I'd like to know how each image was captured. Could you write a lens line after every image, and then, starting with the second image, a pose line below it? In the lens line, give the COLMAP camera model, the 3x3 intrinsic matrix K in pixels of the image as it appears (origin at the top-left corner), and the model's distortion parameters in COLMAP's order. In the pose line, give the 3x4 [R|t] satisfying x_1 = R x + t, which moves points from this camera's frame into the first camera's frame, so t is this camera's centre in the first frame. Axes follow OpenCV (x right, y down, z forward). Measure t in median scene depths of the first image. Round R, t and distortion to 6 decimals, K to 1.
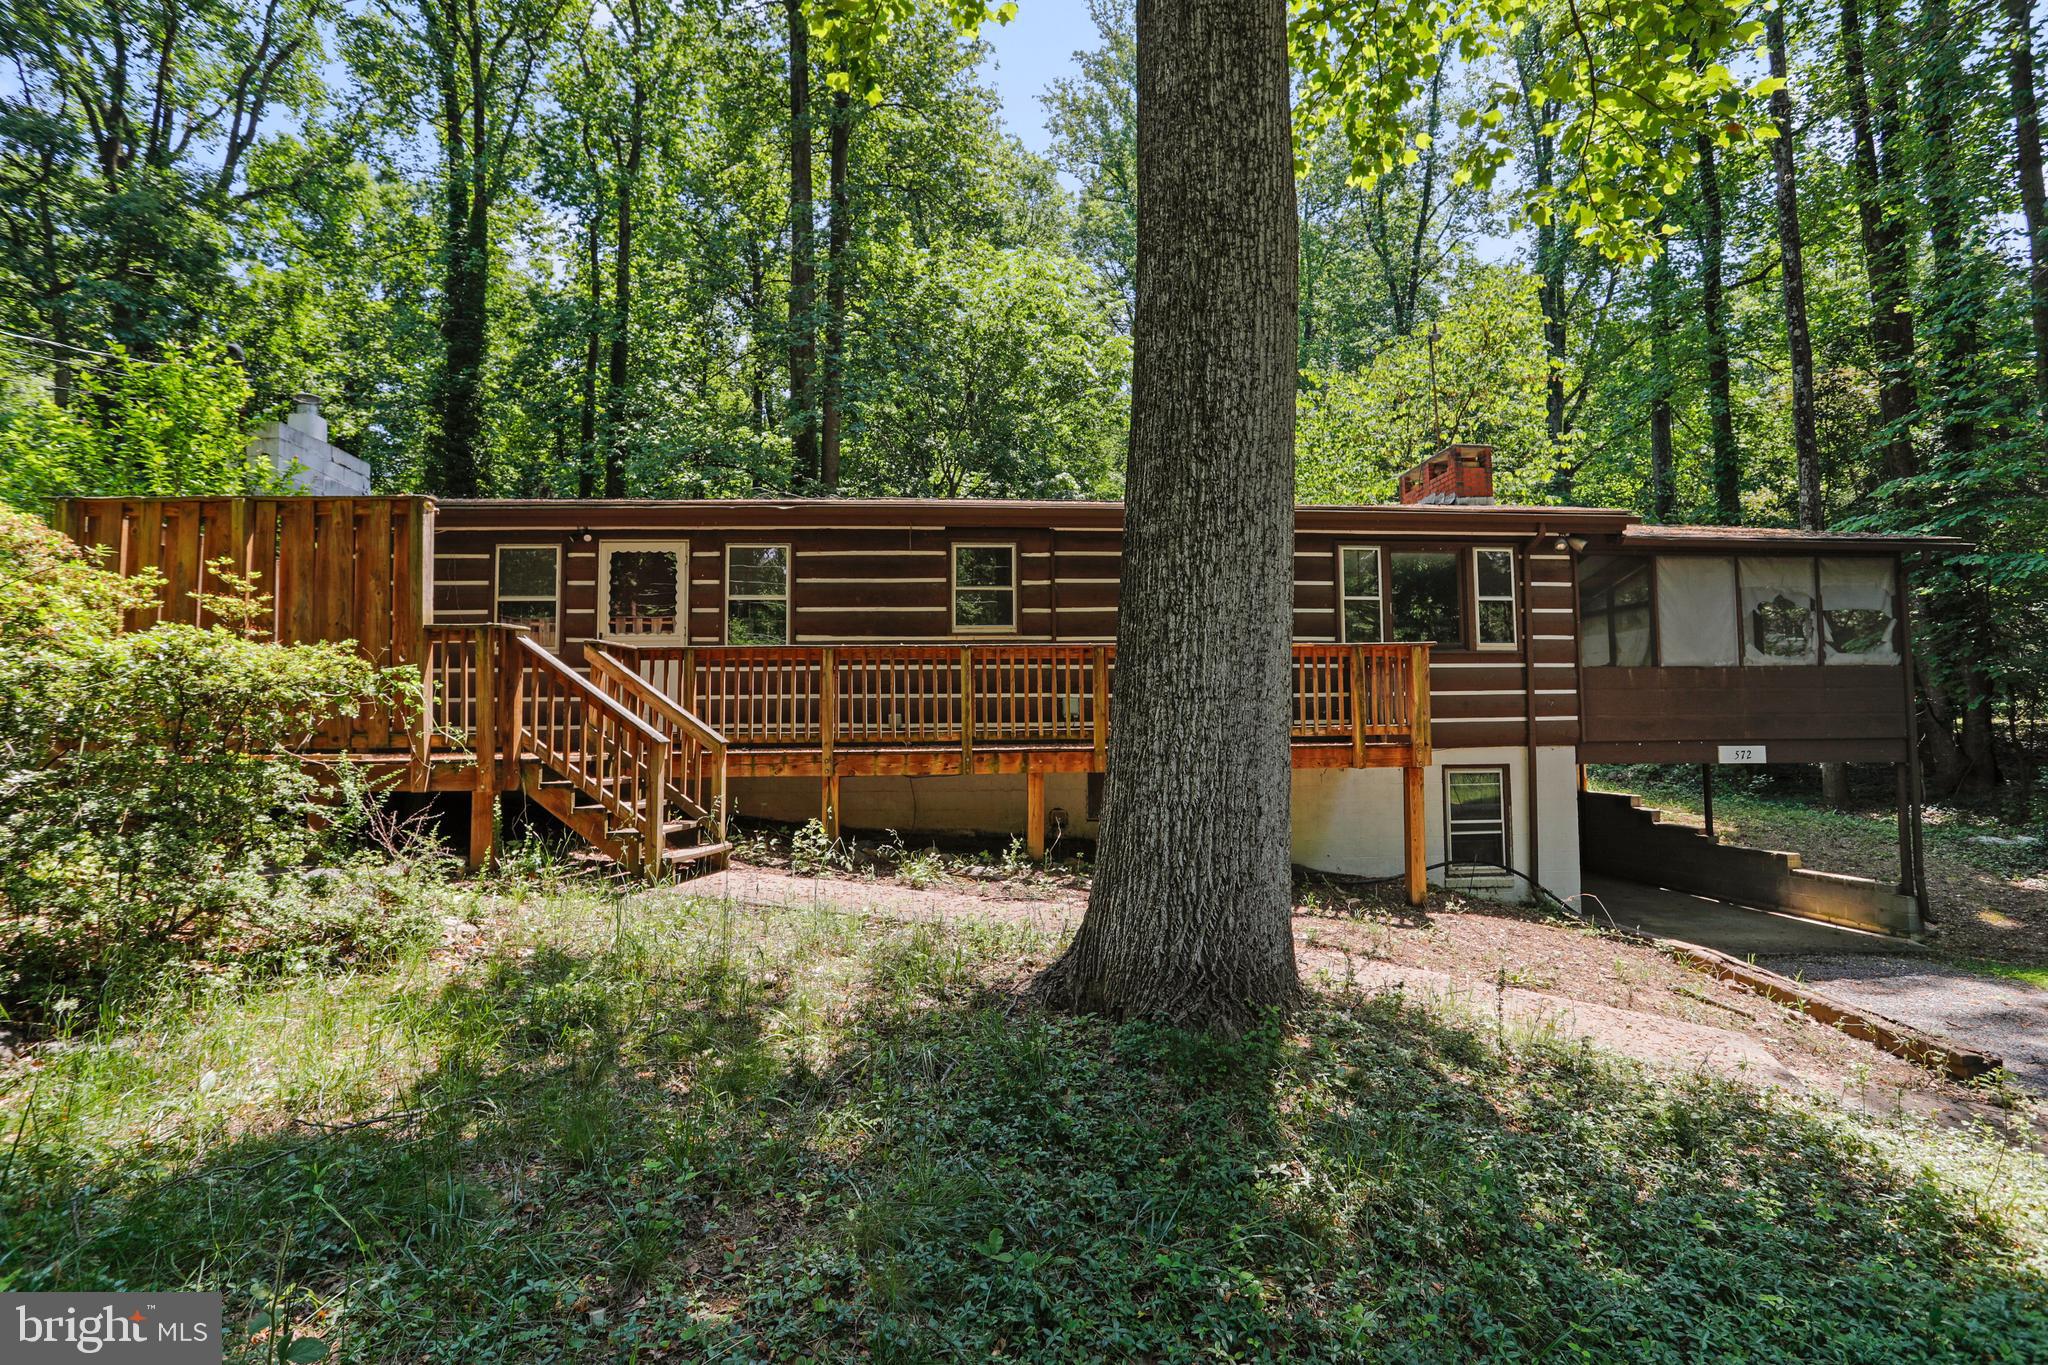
lens RADIAL K [[910.4, 0, 1063.6], [0, 910.4, 722.5], [0, 0, 1]] dist [-0.019857, 0.000204]
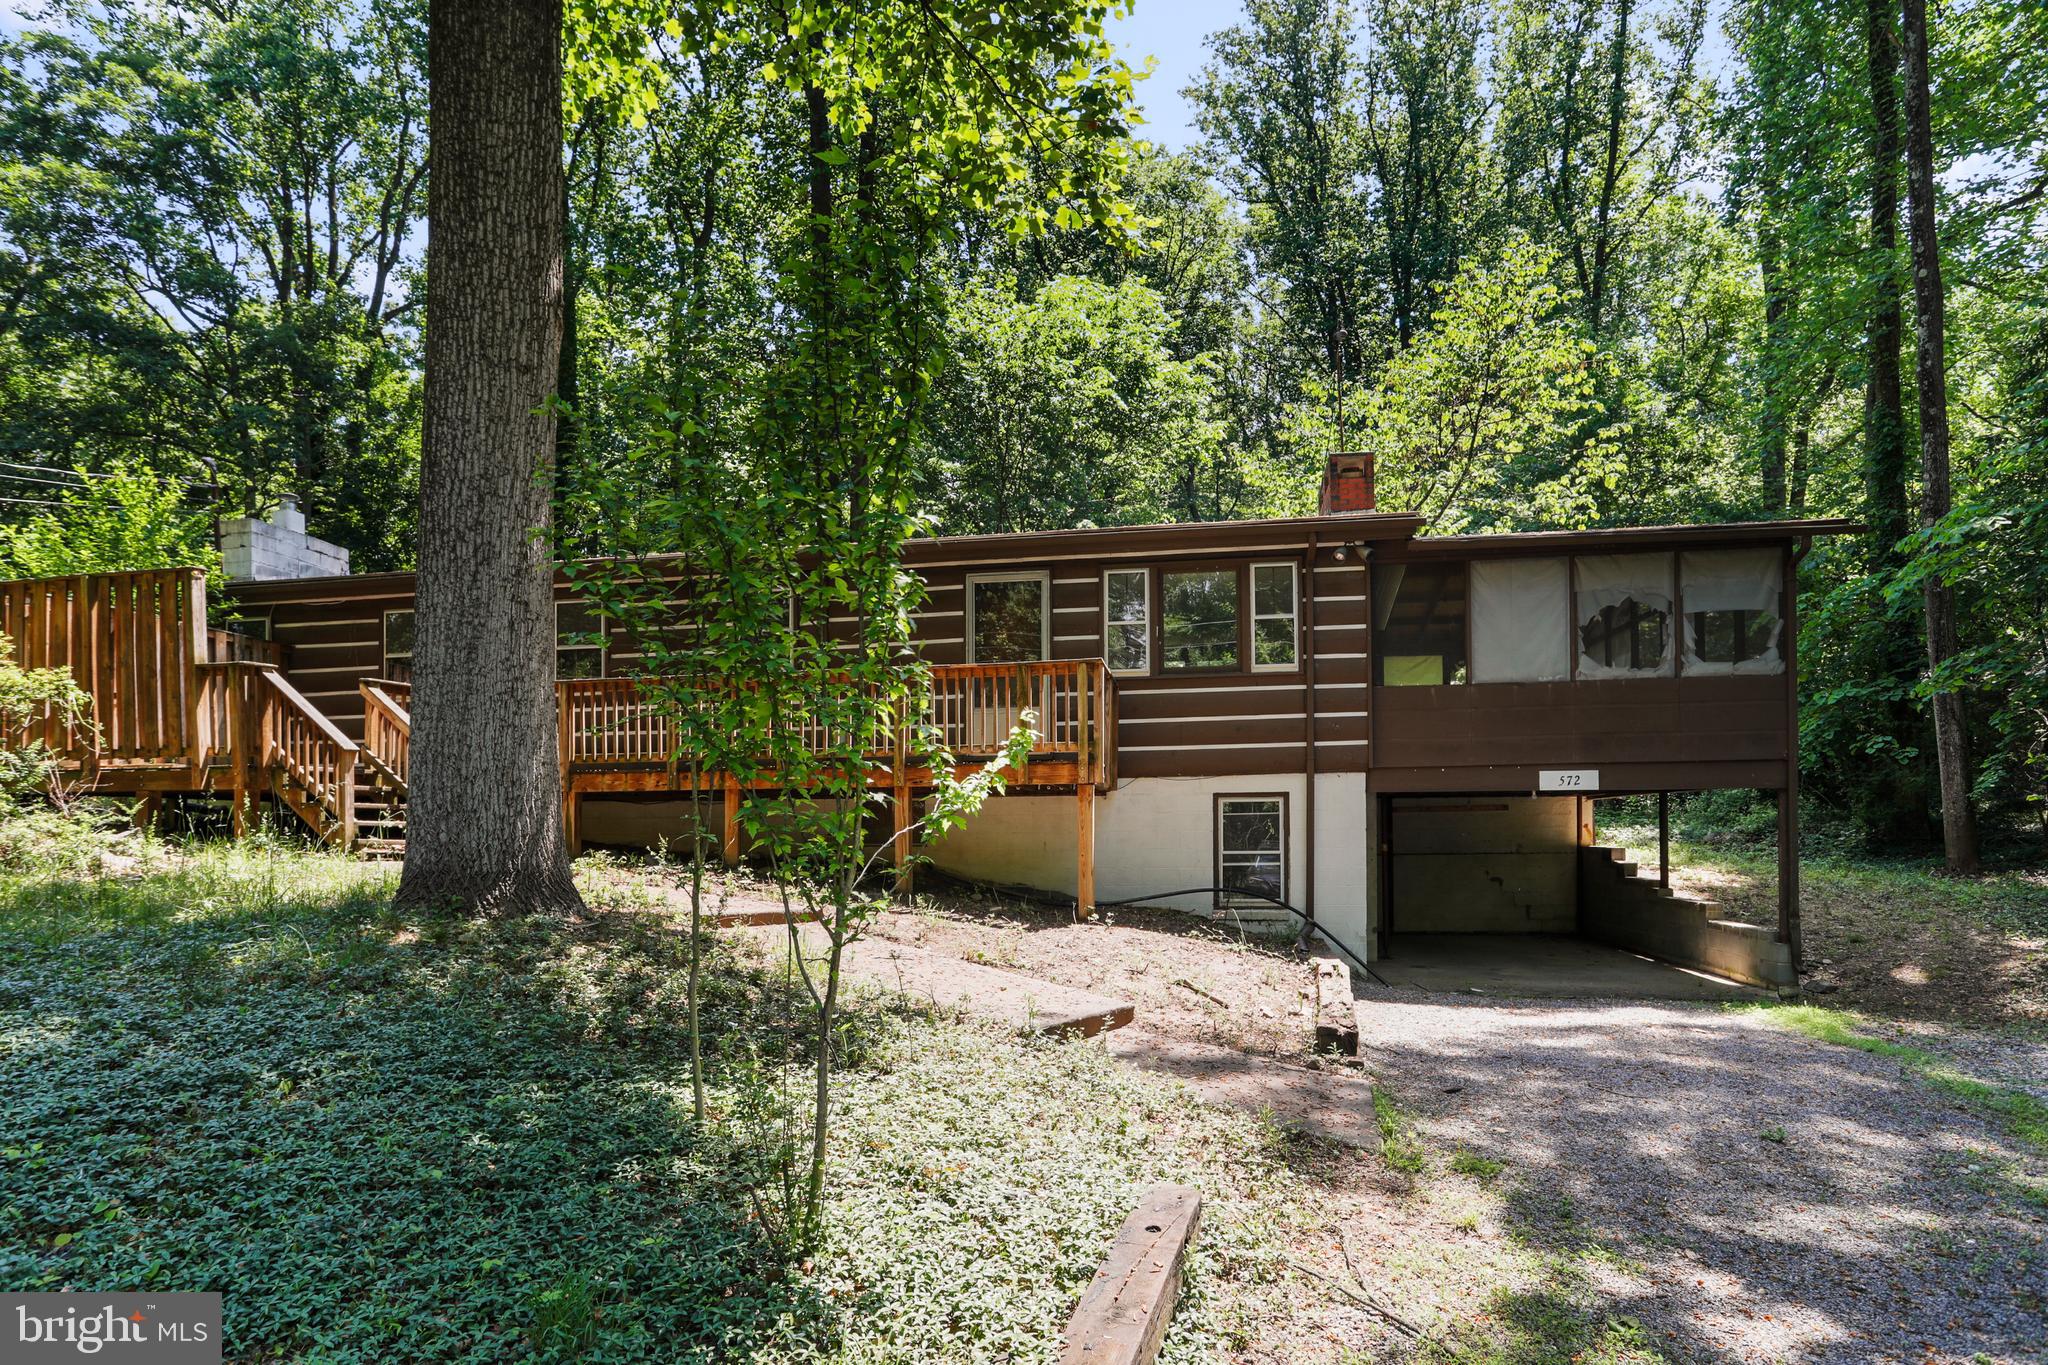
lens RADIAL K [[1031.0, 0, 1081.8], [0, 1031.0, 849.2], [0, 0, 1]] dist [-0.022856, 0.000906]
pose [[0.974221, 0.002893, -0.225578, 0.519841], [0.005255, 0.999356, 0.035510, 0.065656], [0.225535, -0.035780, 0.973578, -0.097180]]
